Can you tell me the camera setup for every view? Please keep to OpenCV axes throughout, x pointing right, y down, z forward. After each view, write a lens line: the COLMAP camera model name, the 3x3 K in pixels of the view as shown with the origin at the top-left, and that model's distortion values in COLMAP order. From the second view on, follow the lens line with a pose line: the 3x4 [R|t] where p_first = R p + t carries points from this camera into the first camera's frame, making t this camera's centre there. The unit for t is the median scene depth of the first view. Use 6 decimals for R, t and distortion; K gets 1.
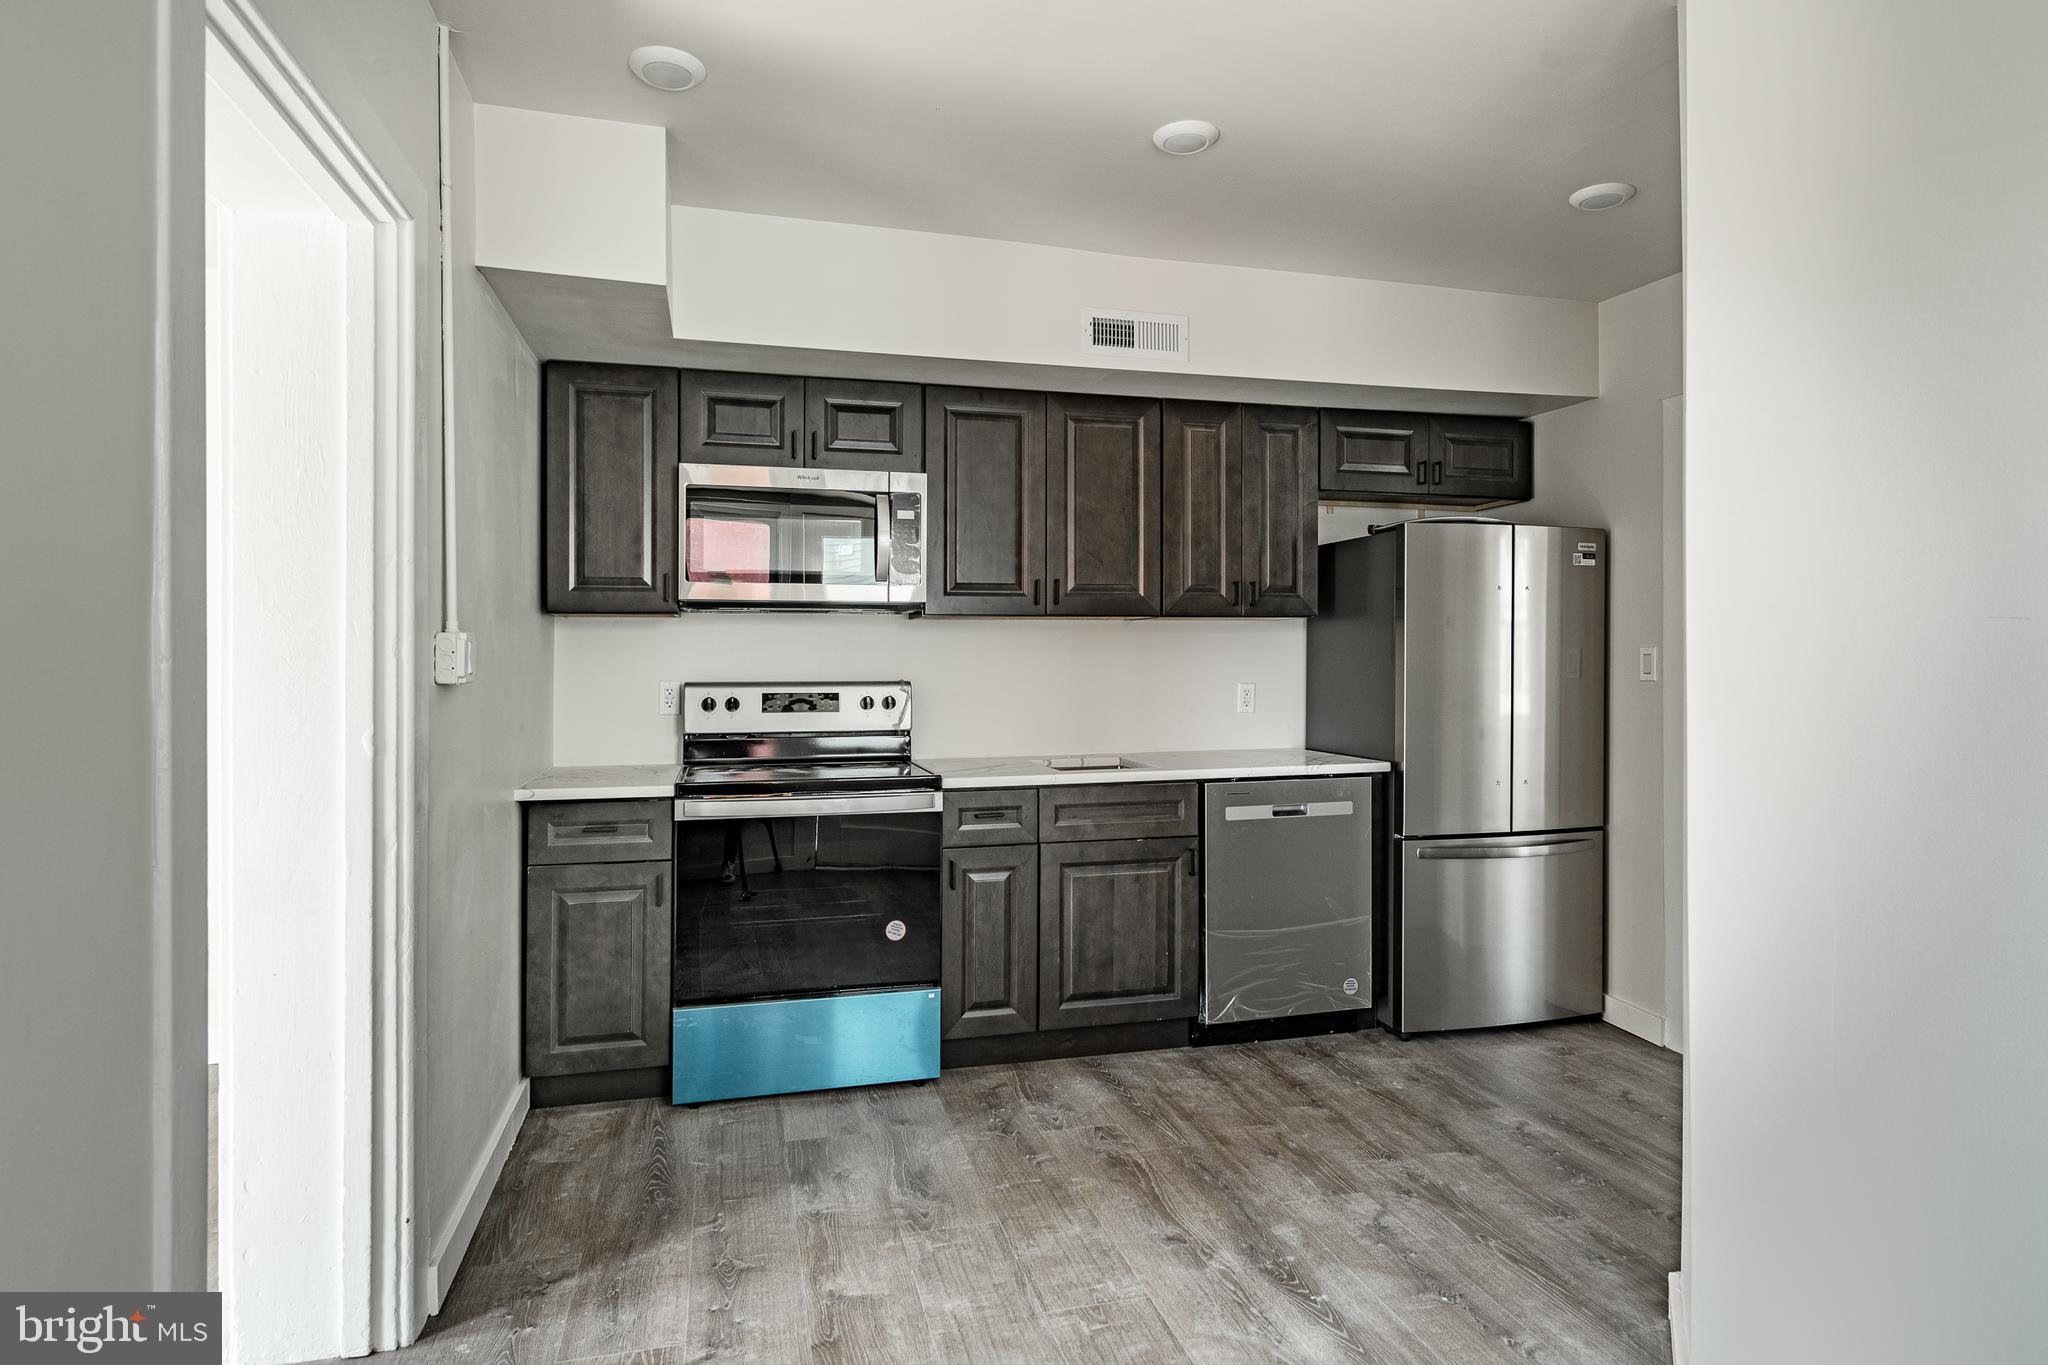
lens RADIAL K [[1085.8, 0, 1011.6], [0, 1085.8, 654.3], [0, 0, 1]] dist [-0.004917, 0.000903]
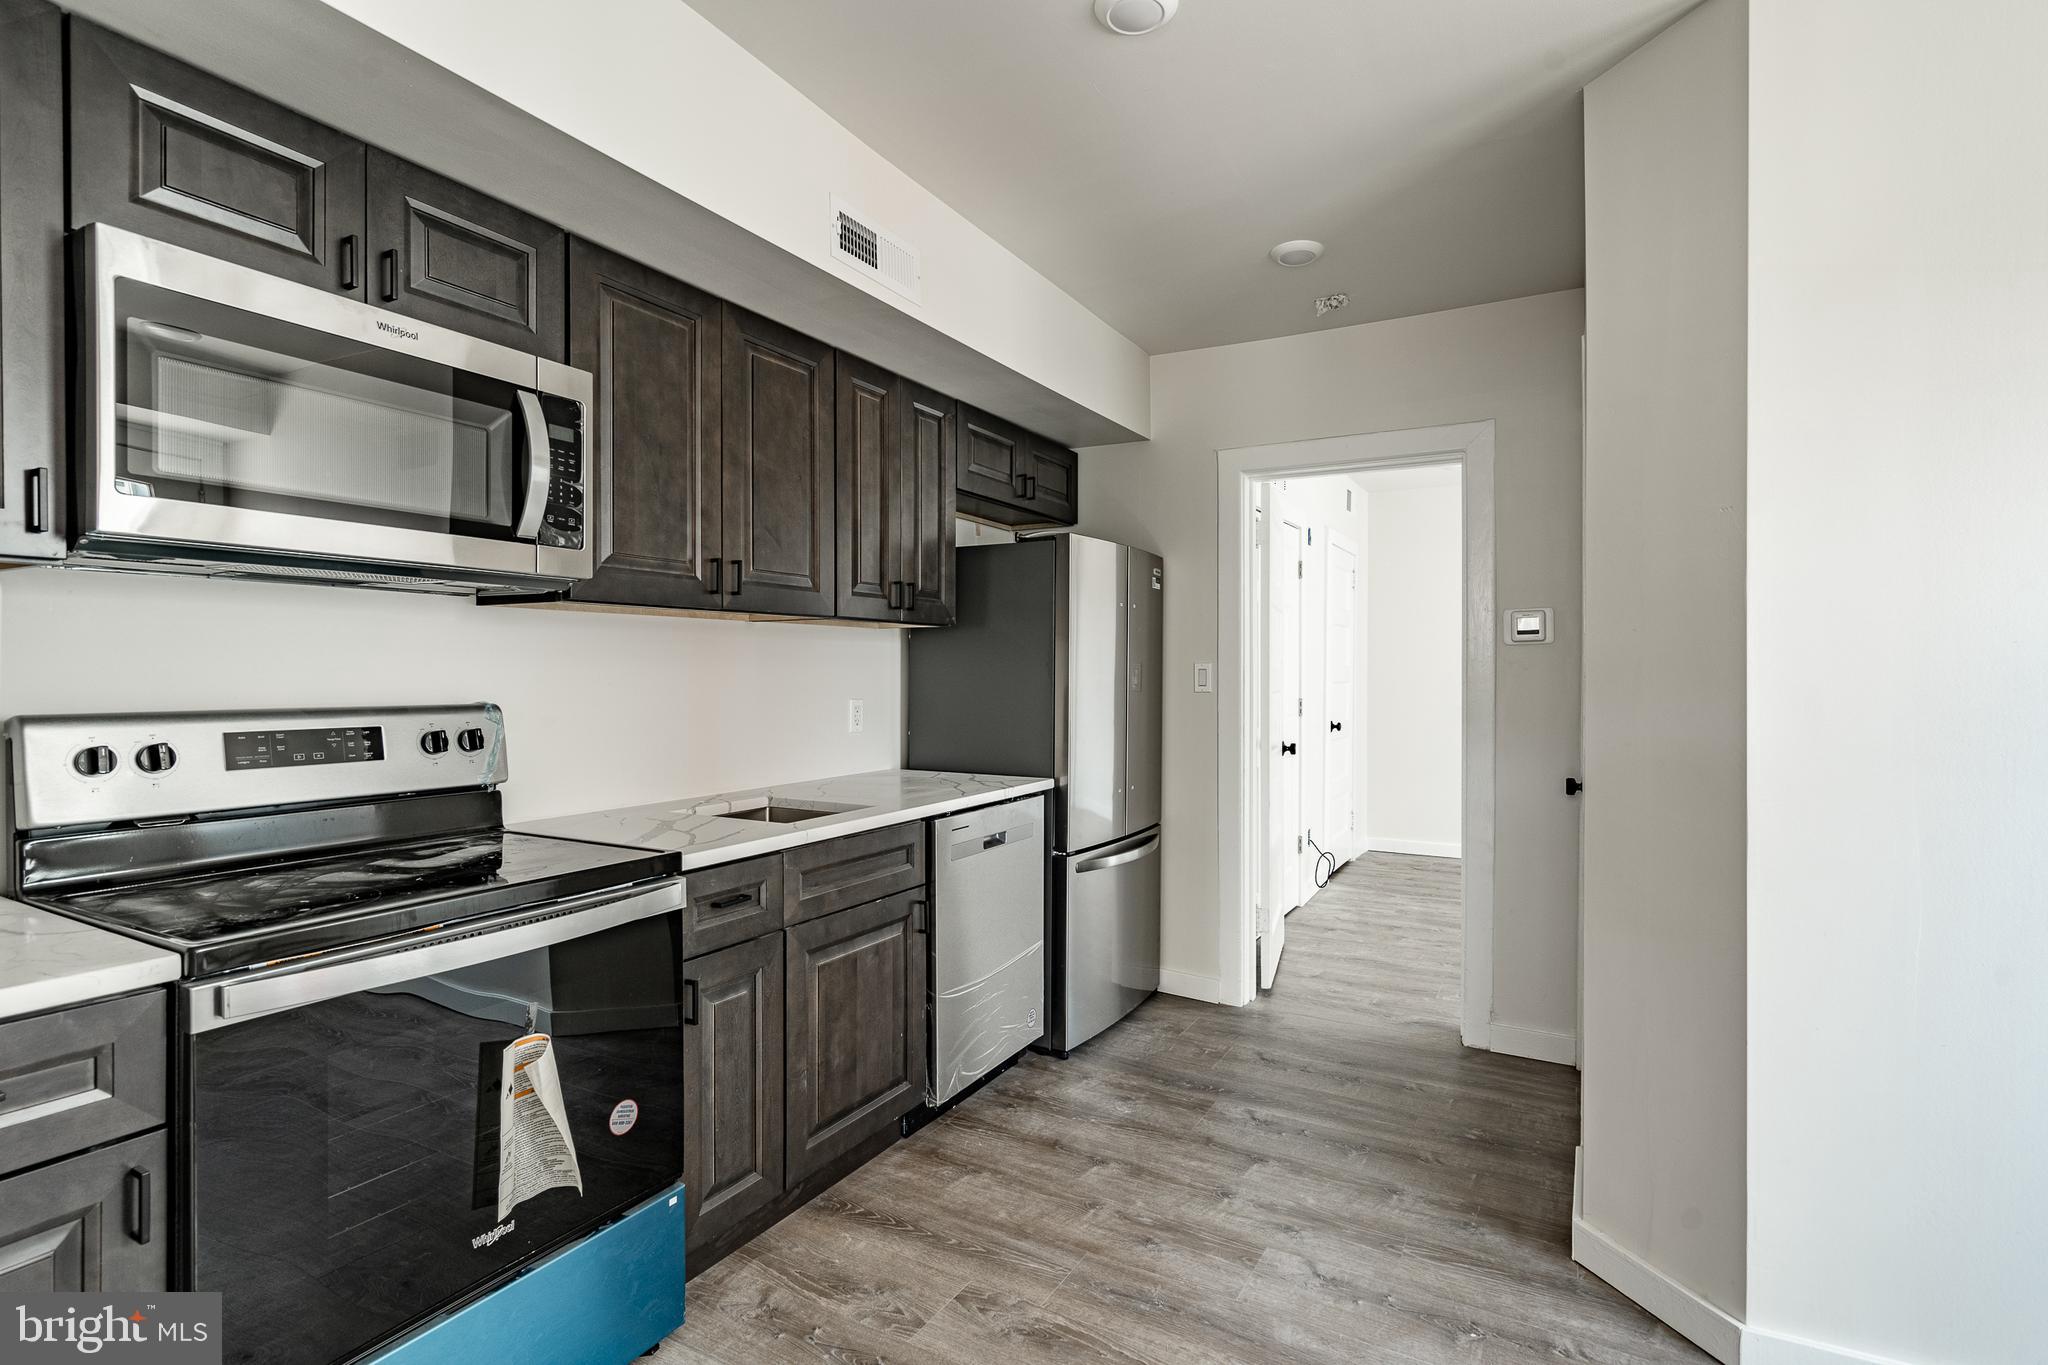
lens RADIAL K [[981.3, 0, 1025.1], [0, 981.3, 687.5], [0, 0, 1]] dist [0.000300, 0.001275]
pose [[0.700856, -0.006614, 0.713272, -0.312592], [-0.007081, 0.999843, 0.016228, 0.004292], [-0.713267, -0.016424, 0.700700, 0.426039]]
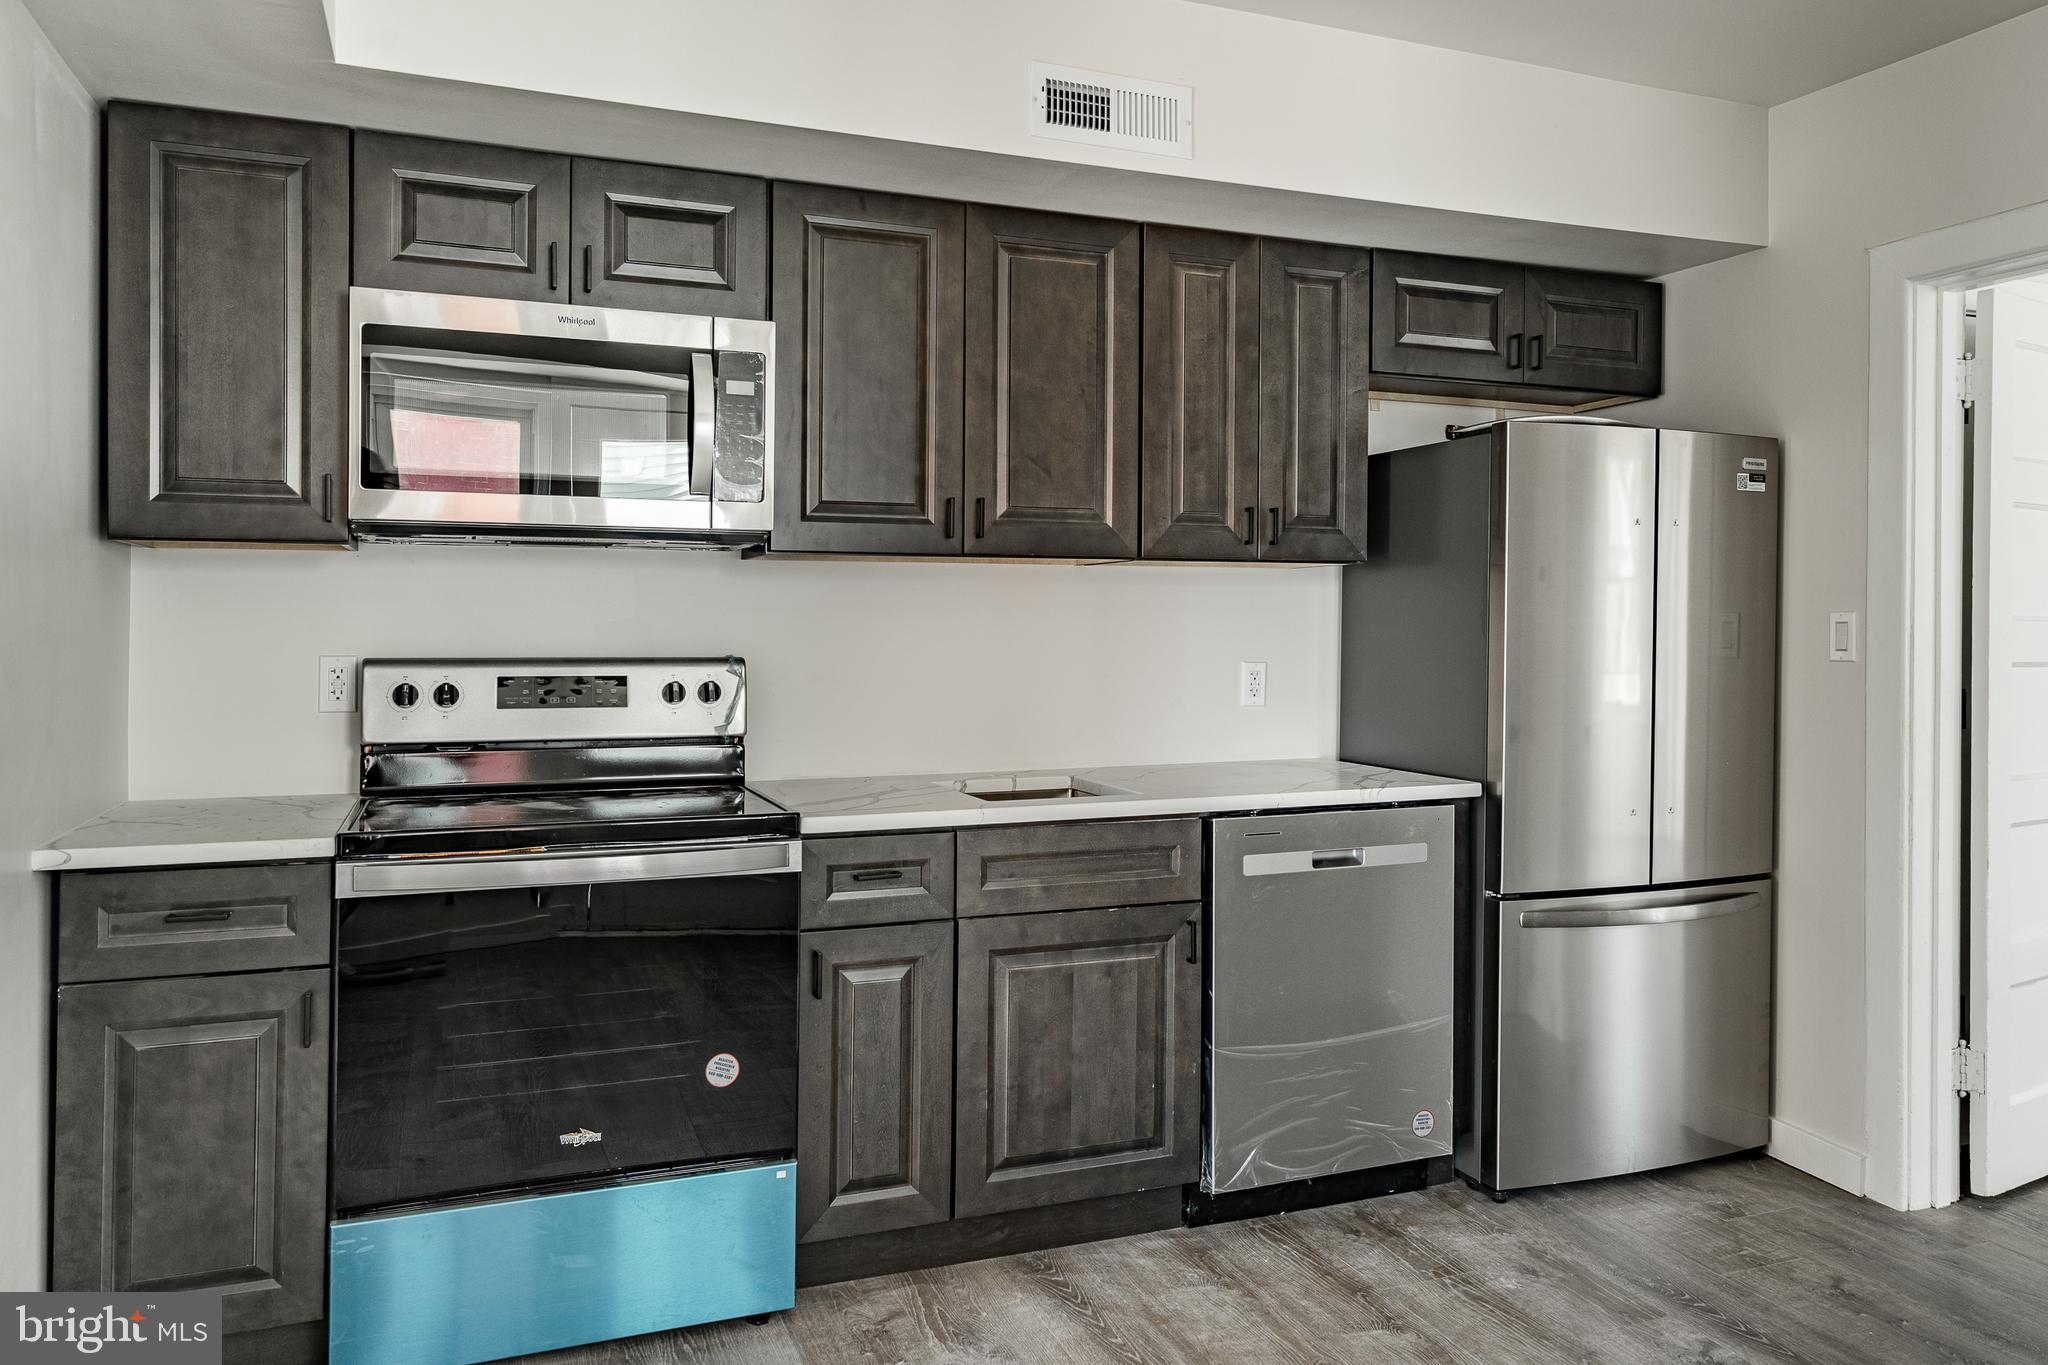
lens RADIAL K [[1445.0, 0, 1037.3], [0, 1445.0, 629.5], [0, 0, 1]] dist [0.006773, -0.002831]
pose [[0.992630, 0.005661, 0.121049, -0.029002], [-0.006592, 0.999952, 0.007289, 0.001408], [-0.121002, -0.008034, 0.992620, 0.166098]]
